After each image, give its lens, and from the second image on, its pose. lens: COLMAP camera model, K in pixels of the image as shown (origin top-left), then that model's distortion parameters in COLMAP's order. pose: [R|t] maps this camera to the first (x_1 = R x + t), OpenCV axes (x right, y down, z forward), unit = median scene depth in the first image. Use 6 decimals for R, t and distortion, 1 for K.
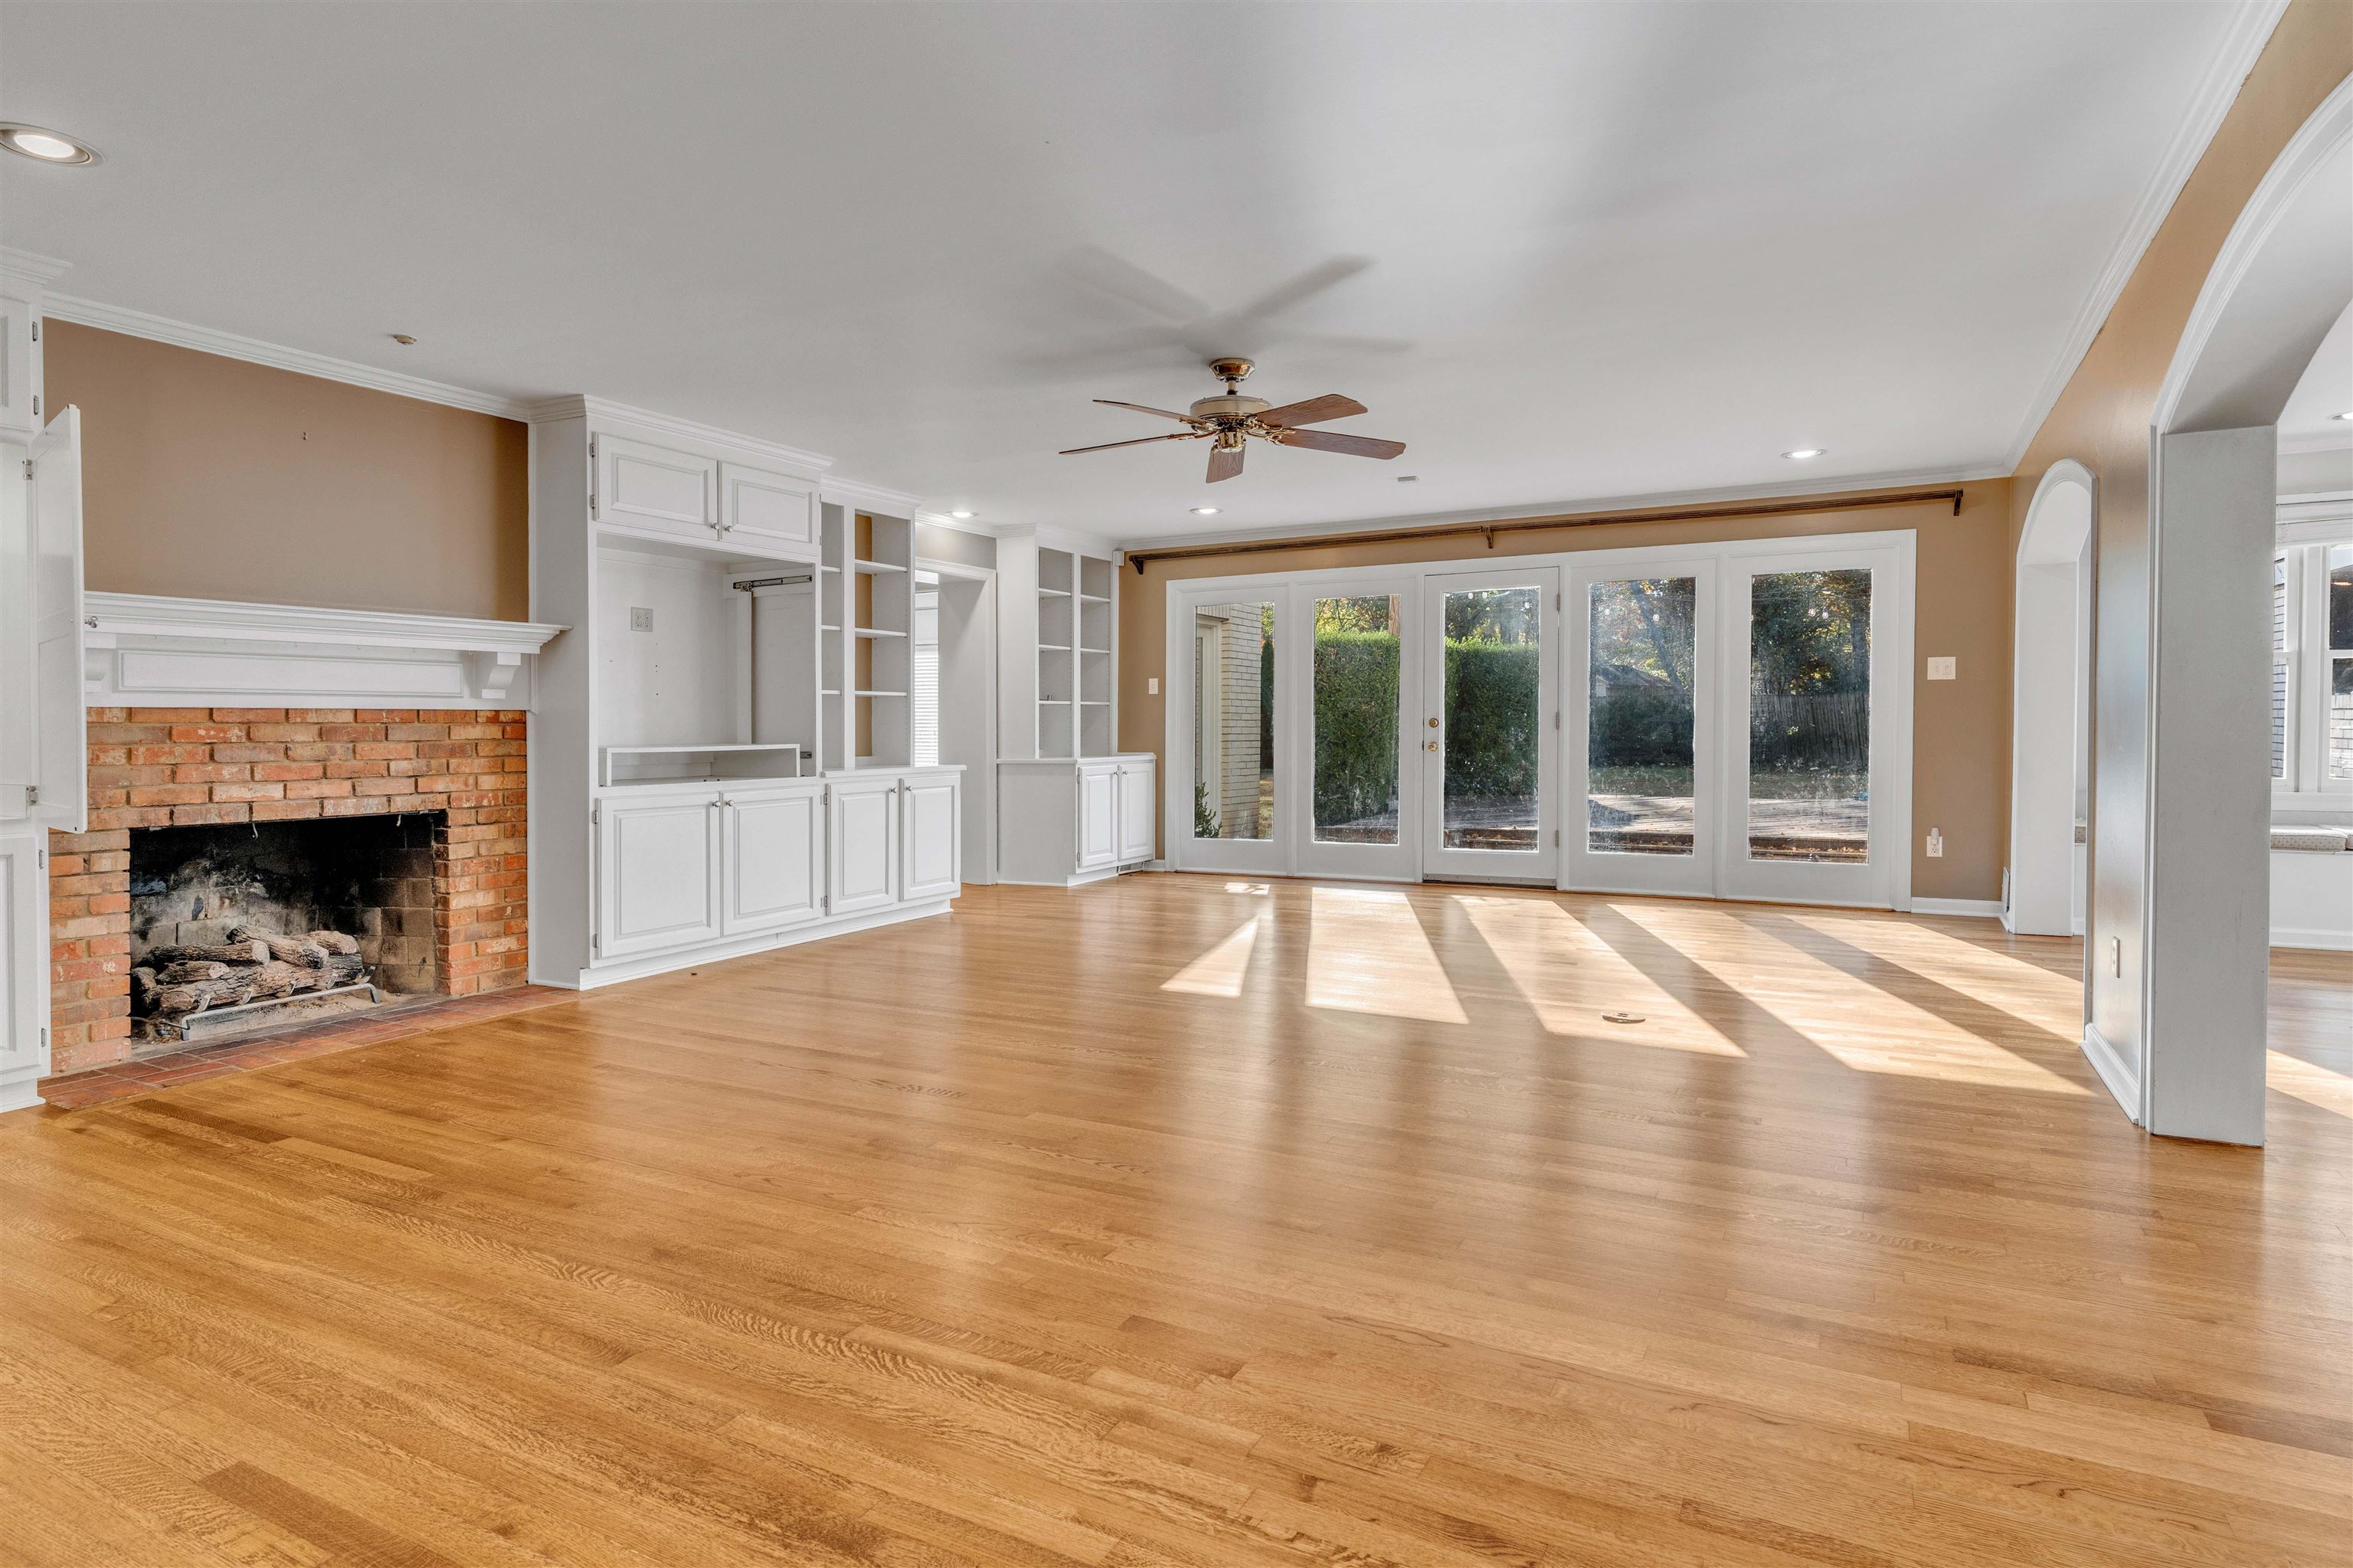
lens RADIAL K [[1194.4, 0, 1166.8], [0, 1194.4, 752.9], [0, 0, 1]] dist [0.004406, 0.000281]
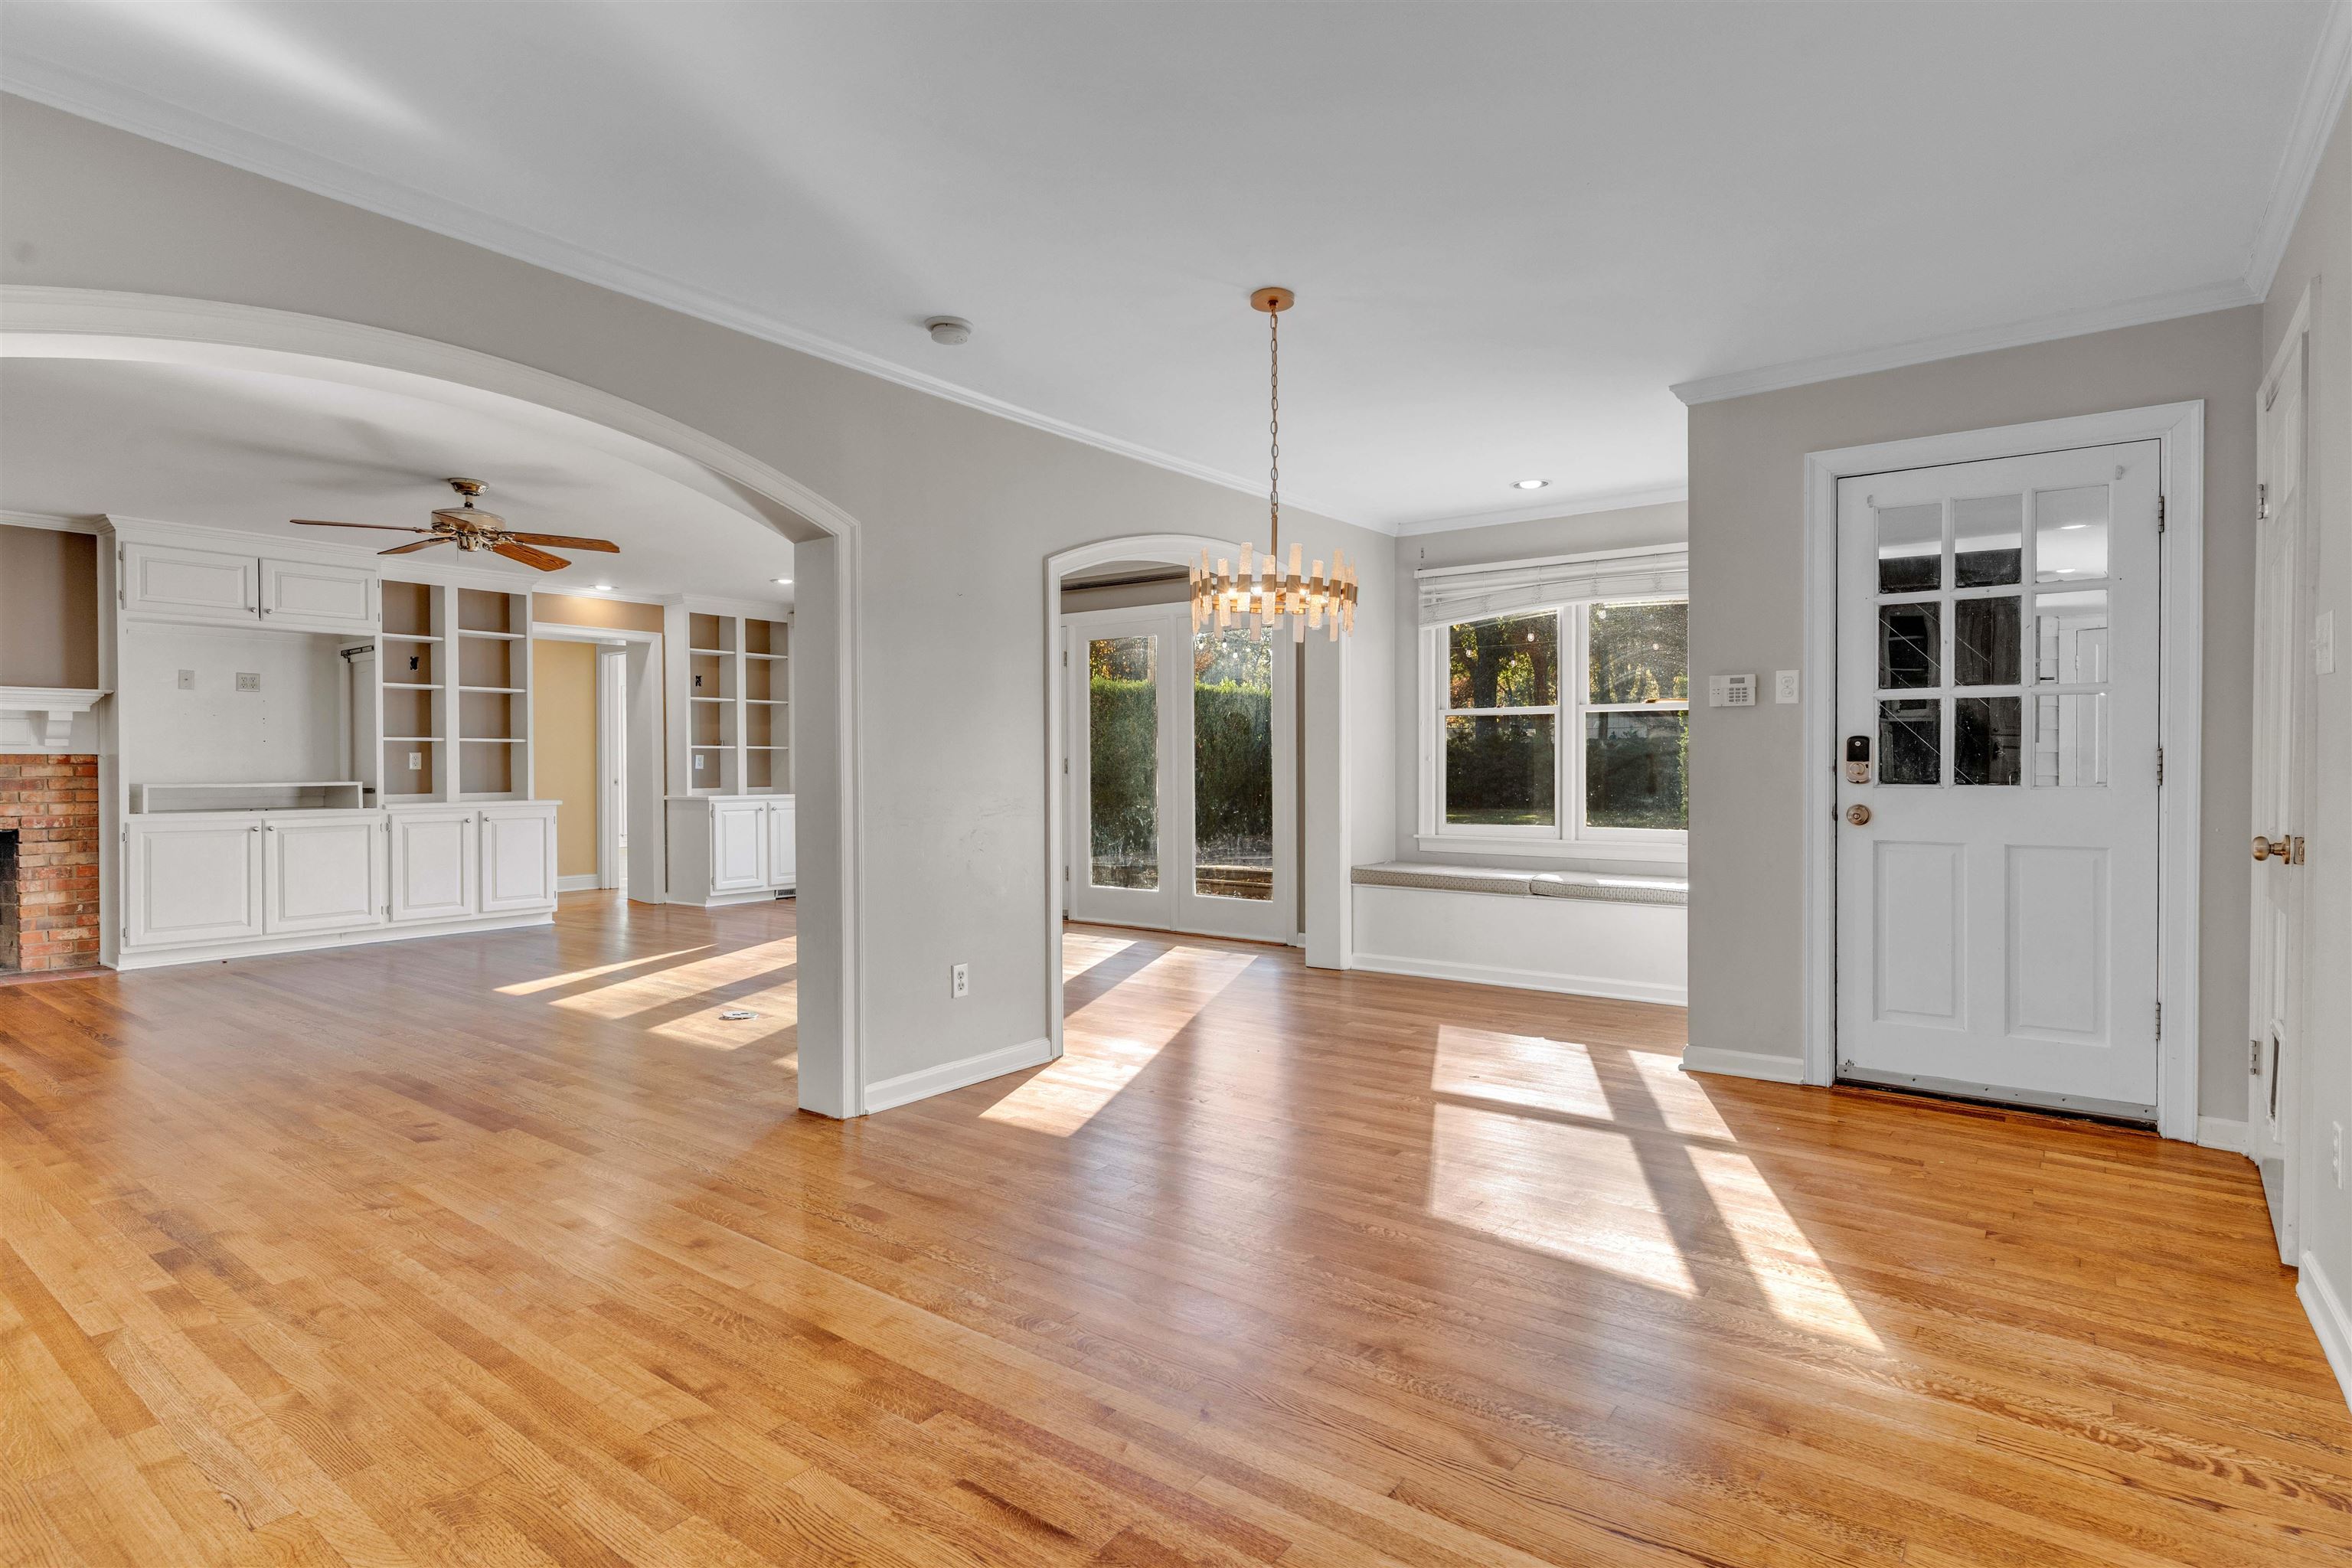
lens RADIAL K [[1164.3, 0, 1192.9], [0, 1164.3, 773.8], [0, 0, 1]] dist [-0.001656, 0.001463]
pose [[0.983999, 0.007297, -0.178025, 0.903637], [-0.009728, 0.999871, -0.012789, -0.010370], [0.177909, 0.014316, 0.983943, -0.038264]]
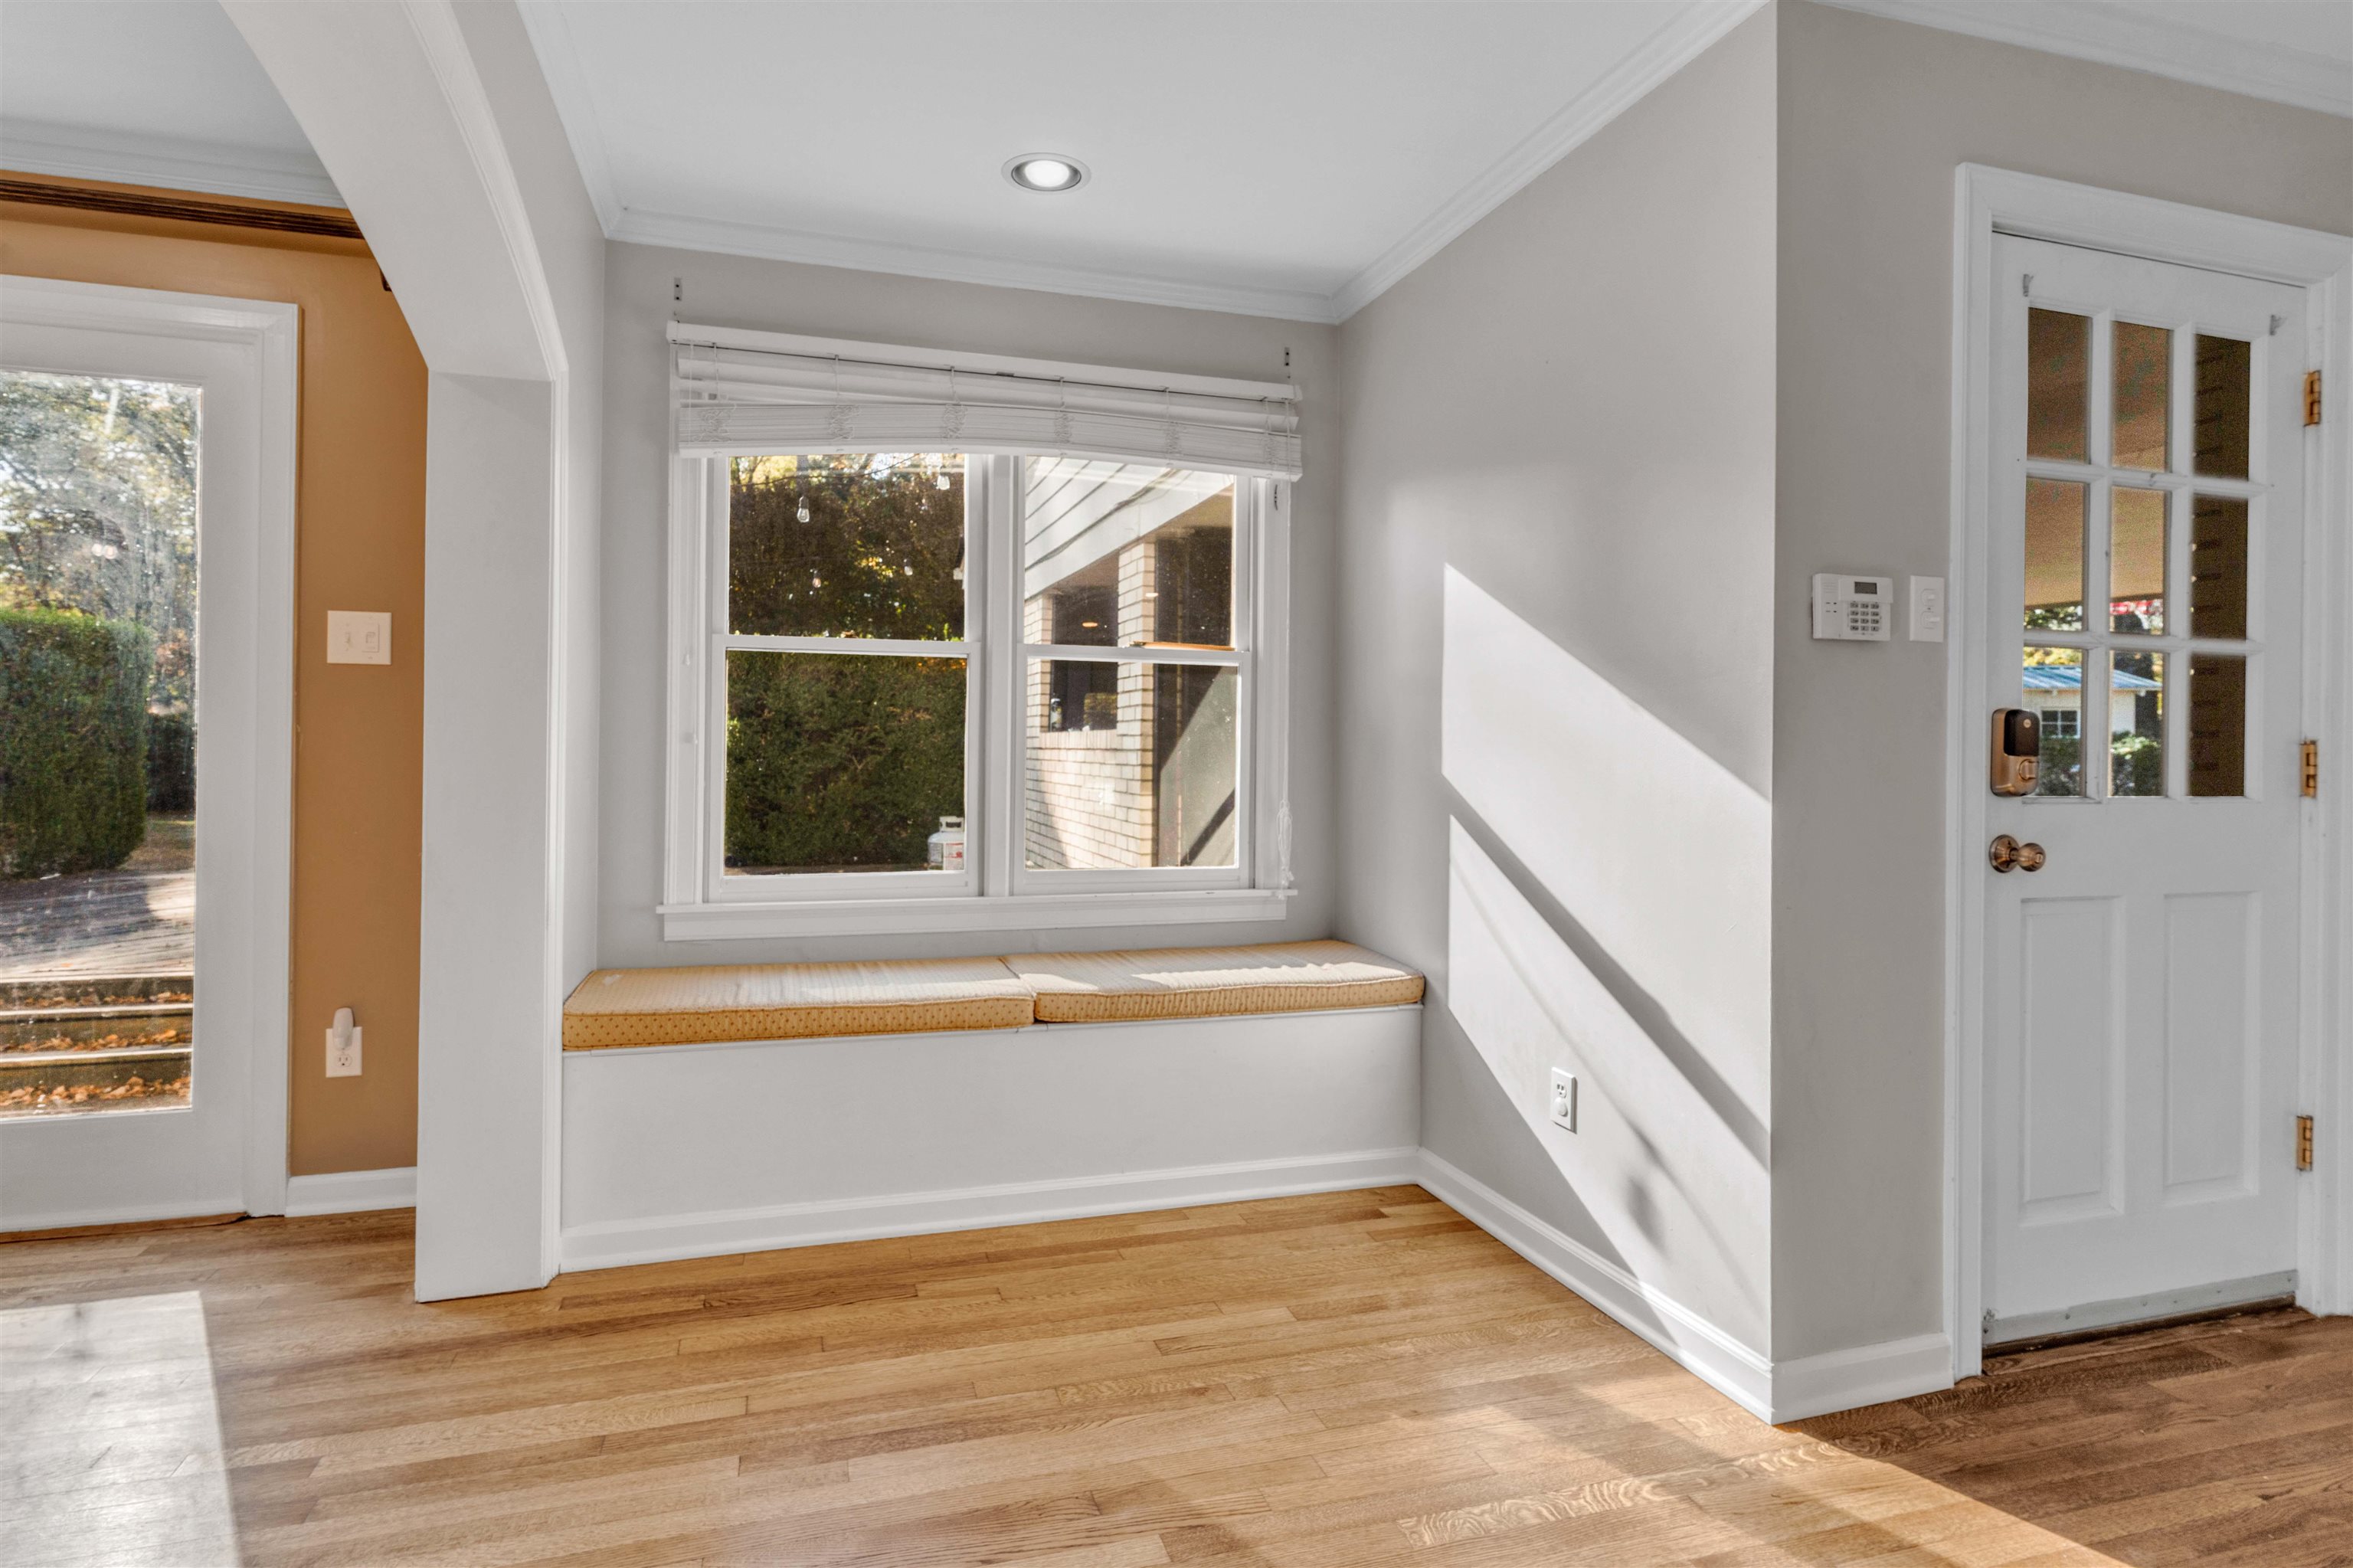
lens RADIAL K [[1194.4, 0, 1166.8], [0, 1194.4, 752.9], [0, 0, 1]] dist [0.004406, 0.000281]
pose [[0.729010, 0.014152, 0.684357, 0.702847], [0.002656, 0.999720, -0.023504, -0.023408], [-0.684498, 0.018952, 0.728768, 0.629153]]
